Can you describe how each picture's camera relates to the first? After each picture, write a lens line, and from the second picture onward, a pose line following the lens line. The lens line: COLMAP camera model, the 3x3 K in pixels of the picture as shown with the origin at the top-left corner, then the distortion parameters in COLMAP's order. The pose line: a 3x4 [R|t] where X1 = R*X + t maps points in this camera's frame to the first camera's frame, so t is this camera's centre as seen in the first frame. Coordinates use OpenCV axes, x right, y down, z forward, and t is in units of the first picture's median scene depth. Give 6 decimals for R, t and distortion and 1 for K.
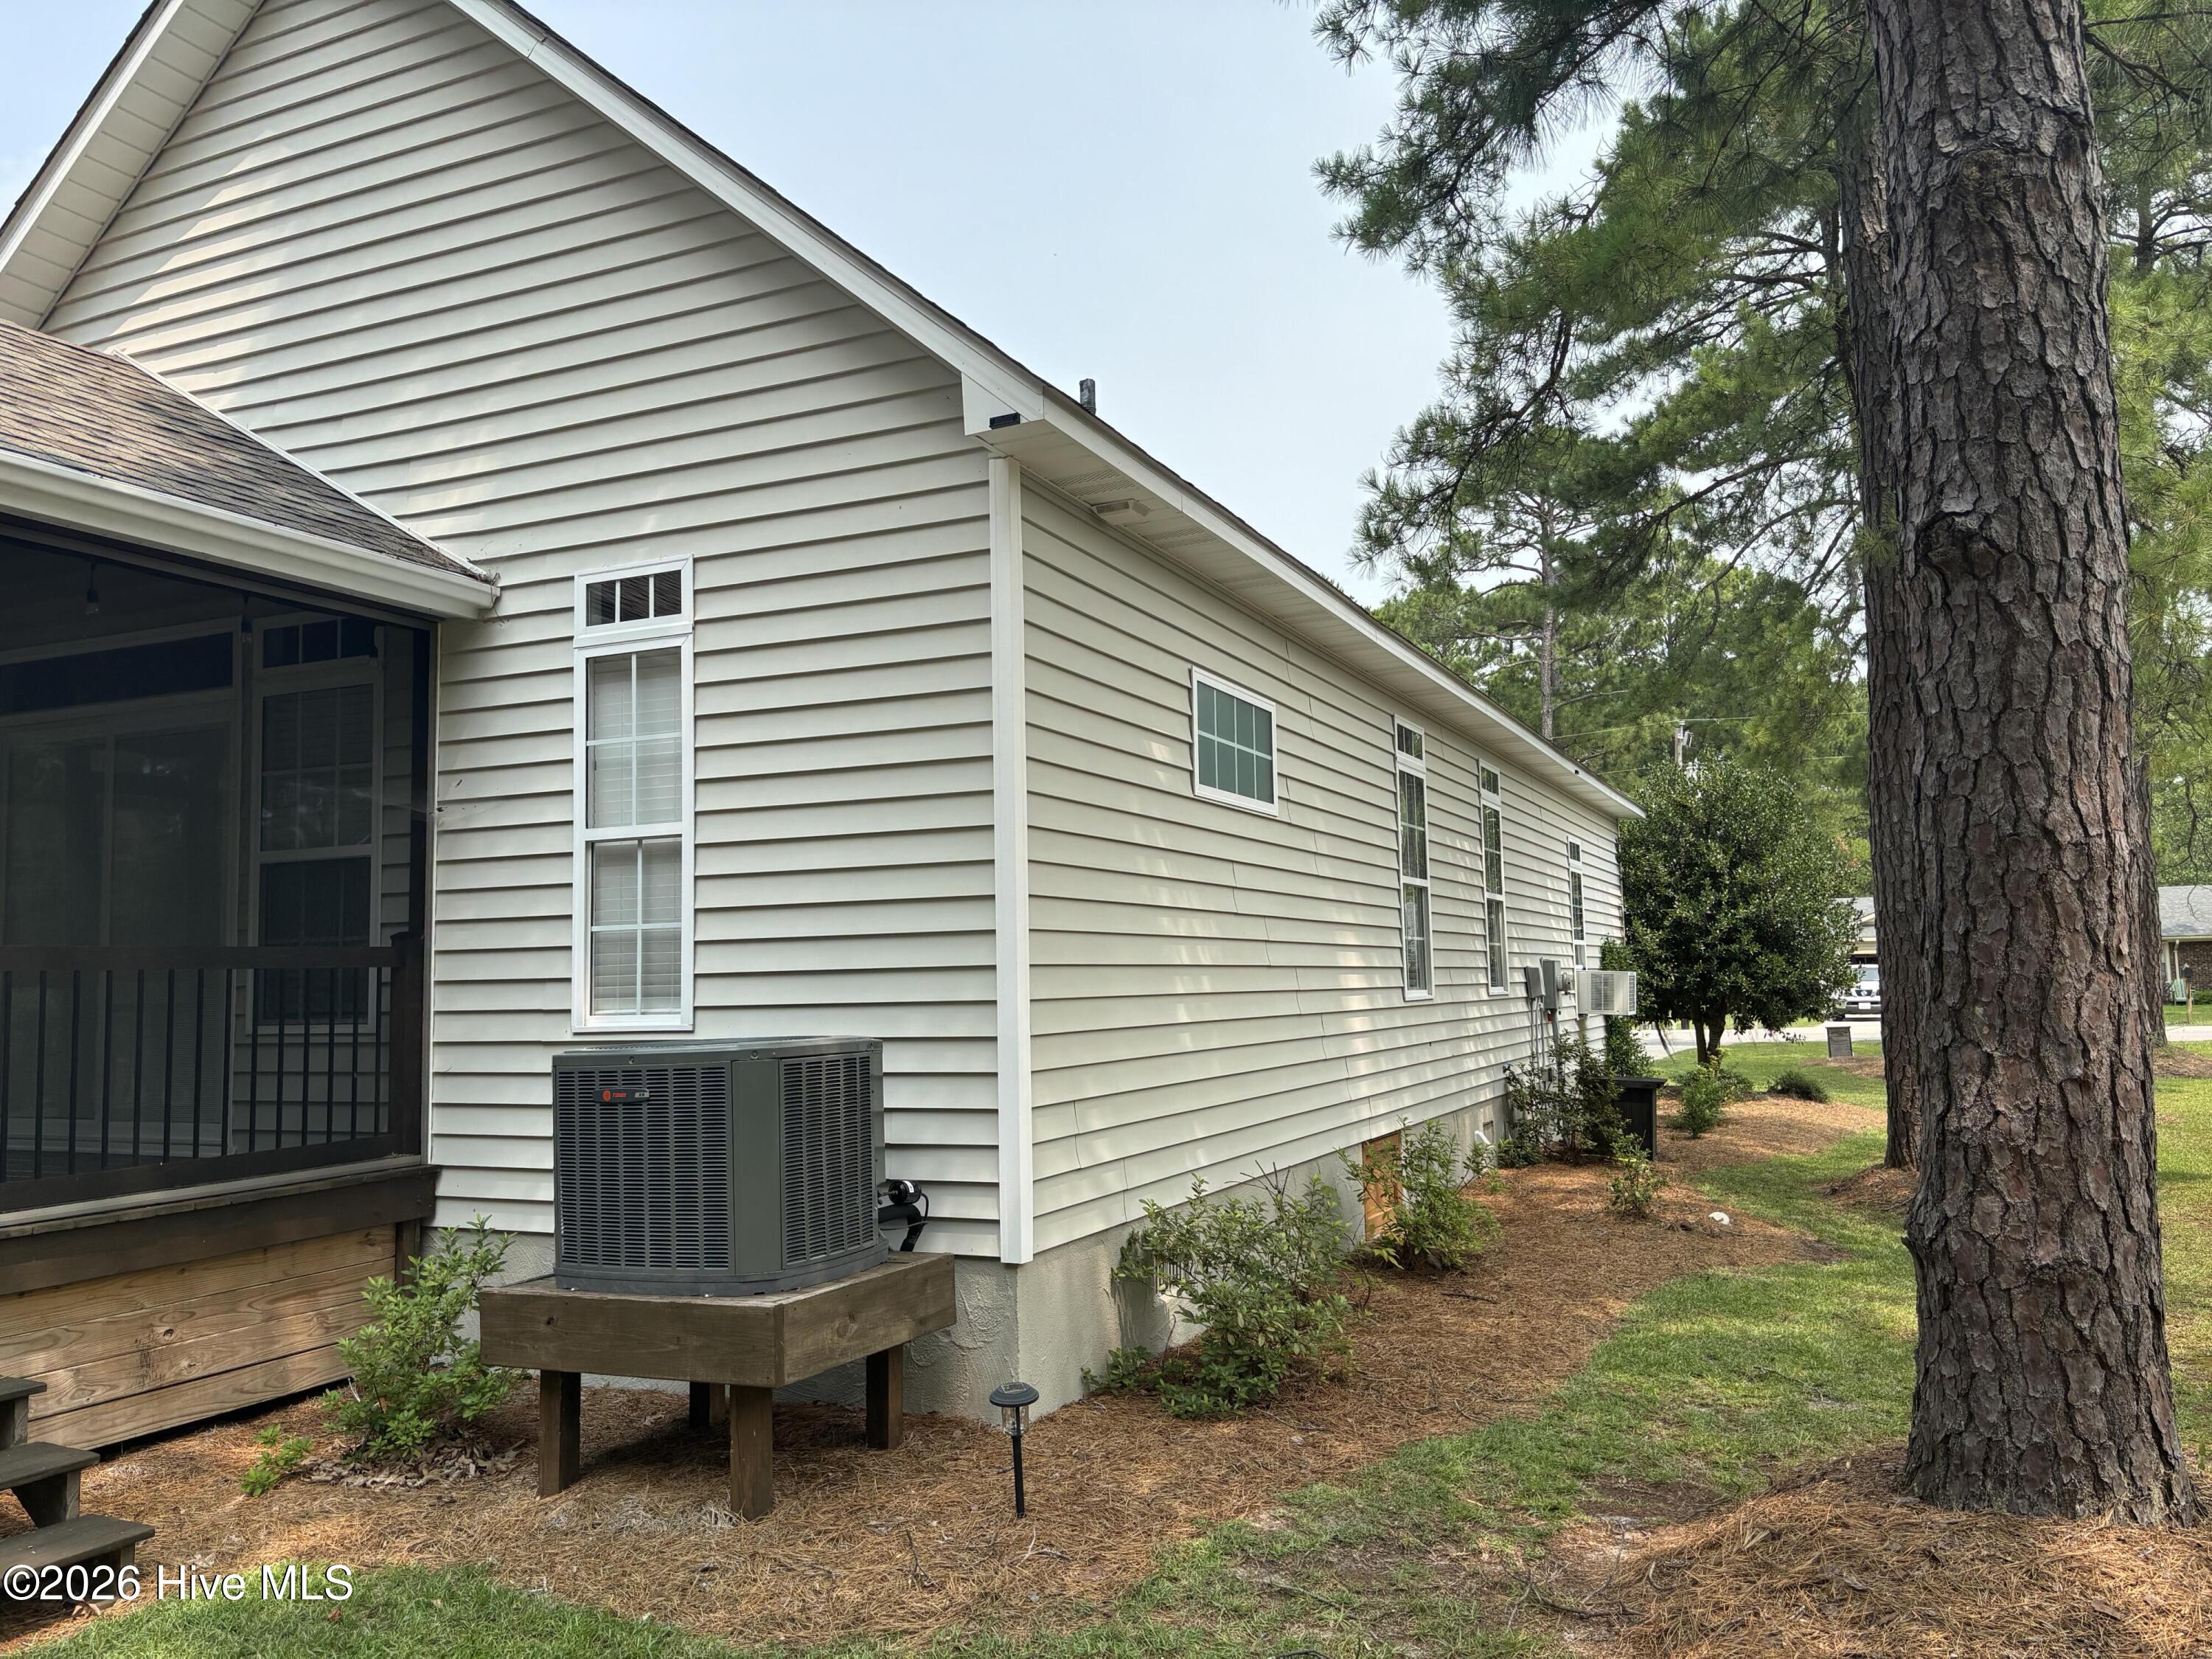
lens RADIAL K [[1659.9, 0, 1103.4], [0, 1659.9, 825.9], [0, 0, 1]] dist [0.041600, -0.014335]
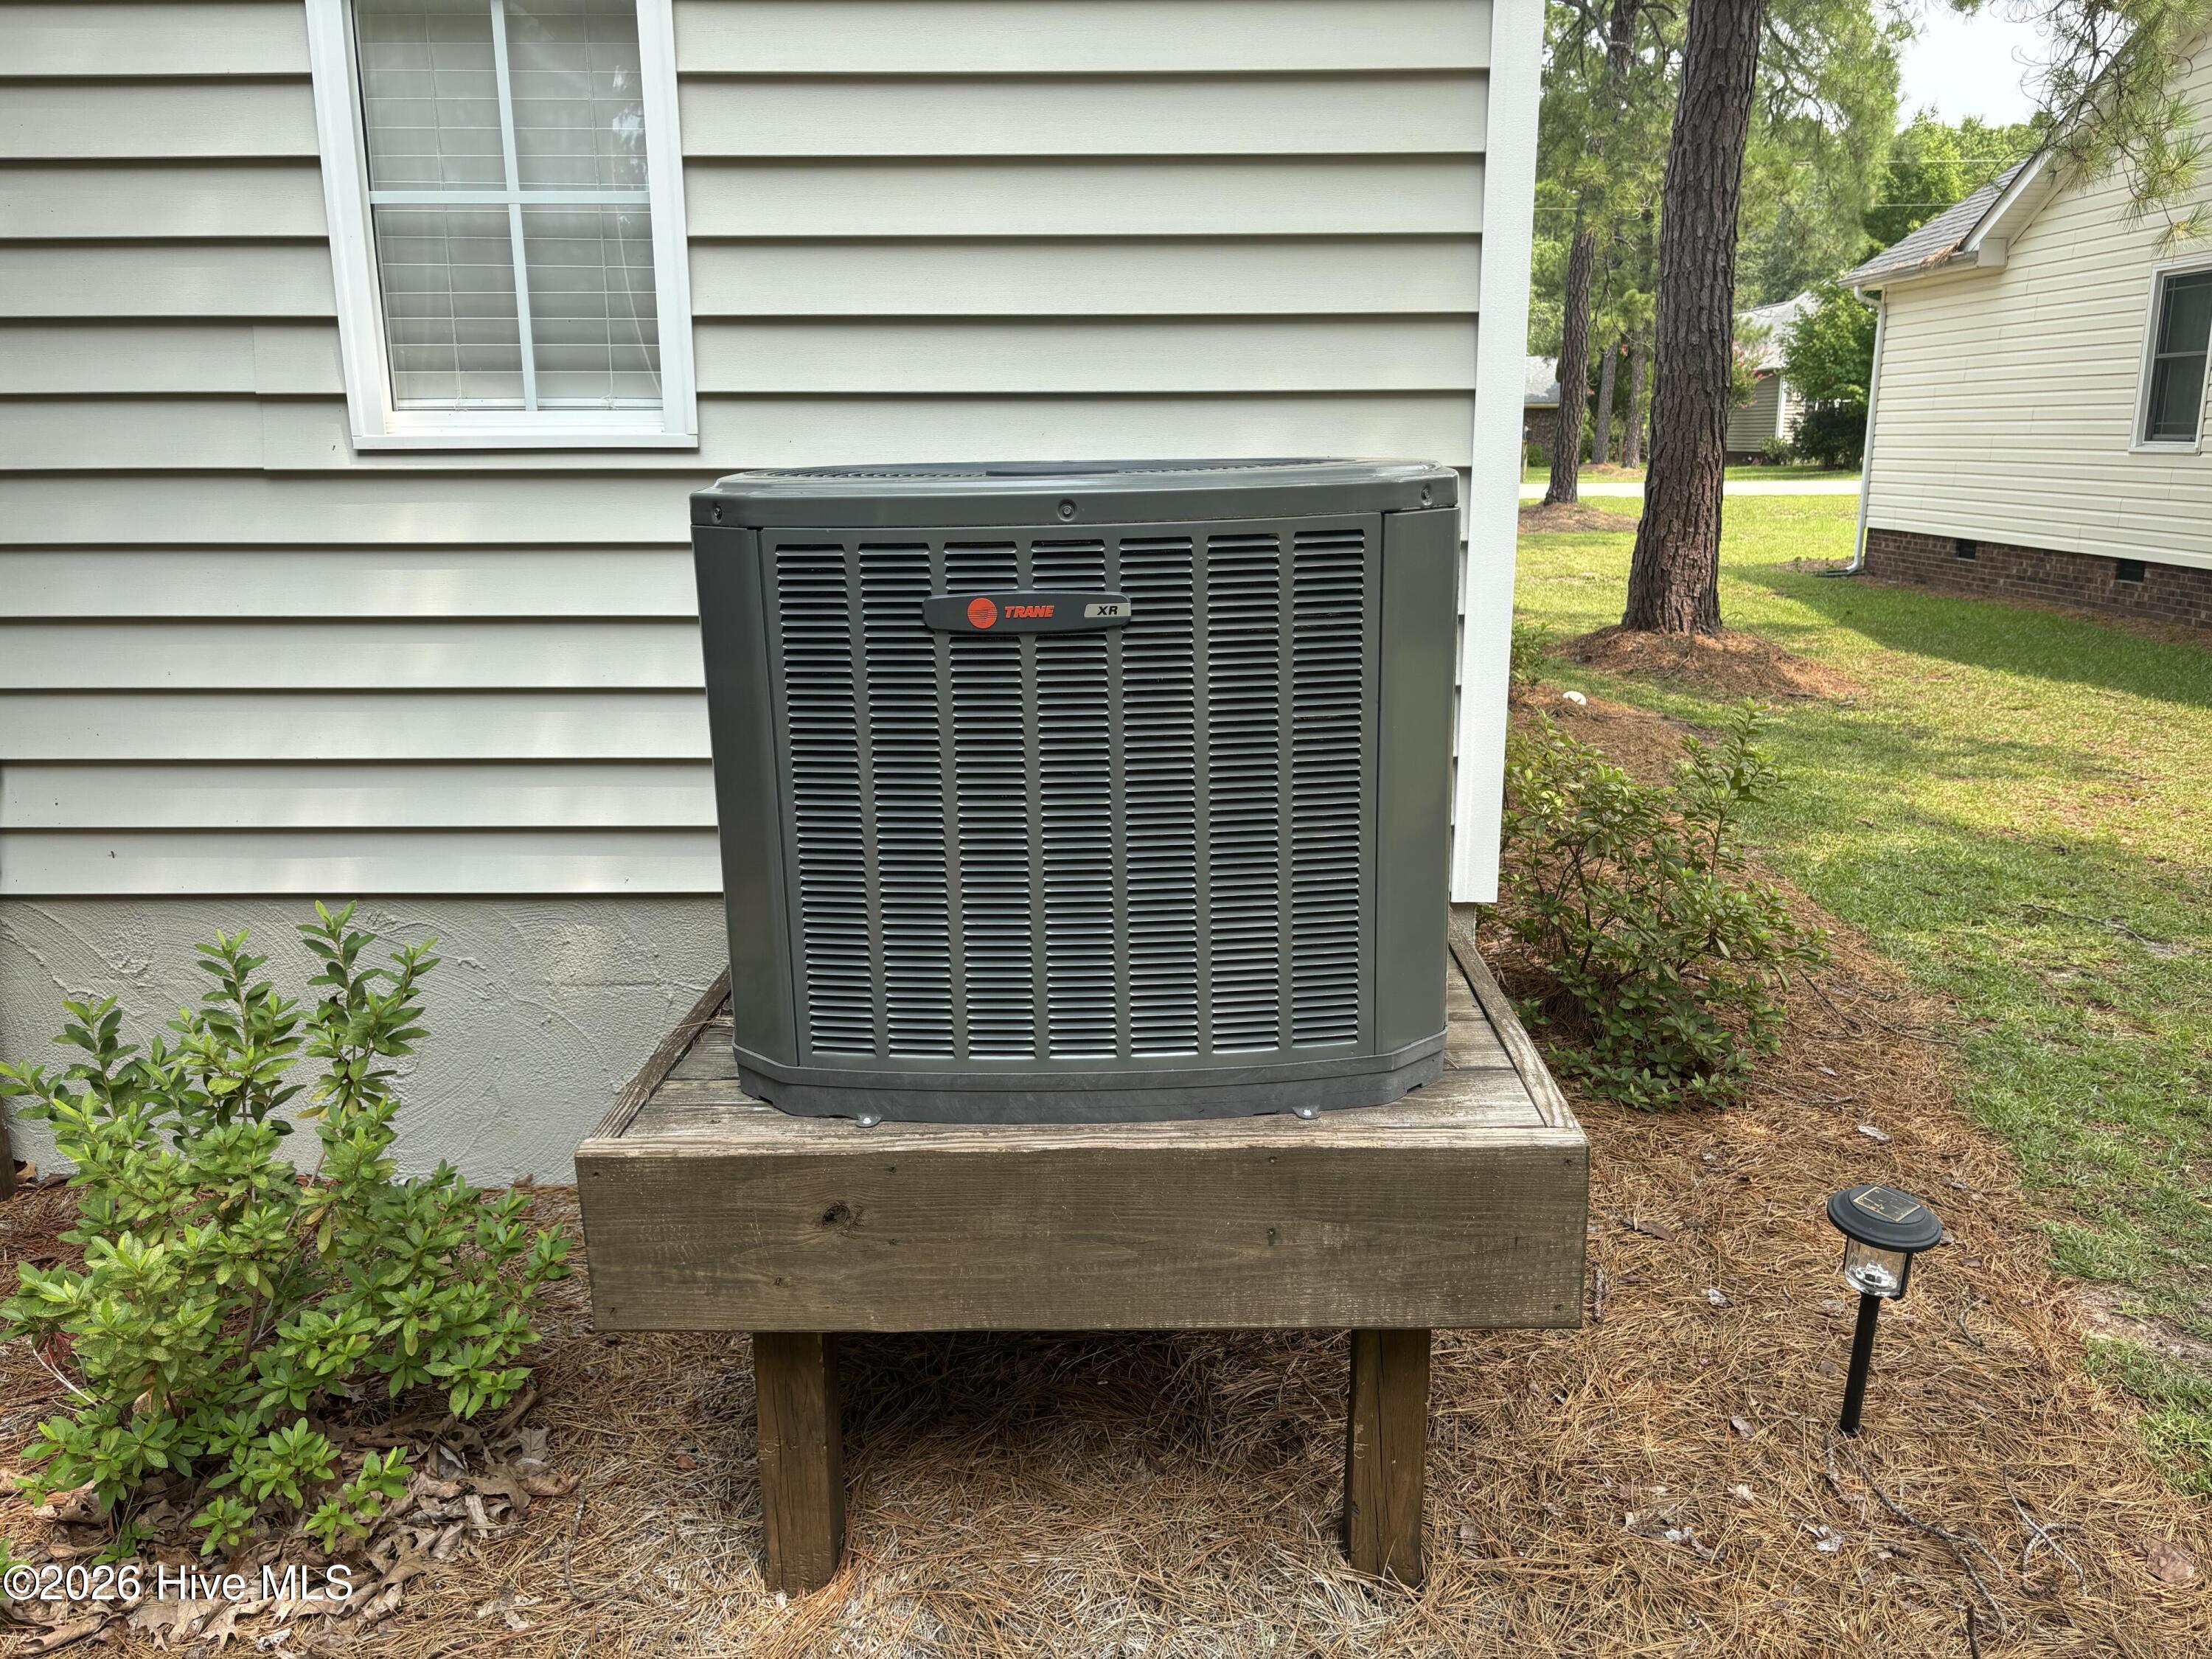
lens RADIAL K [[1659.9, 0, 1114.1], [0, 1659.9, 830.7], [0, 0, 1]] dist [0.041600, -0.014335]
pose [[0.911553, -0.078017, 0.403713, -0.324389], [-0.054488, 0.950257, 0.306664, 0.074428], [-0.407557, -0.301538, 0.861959, 0.520136]]
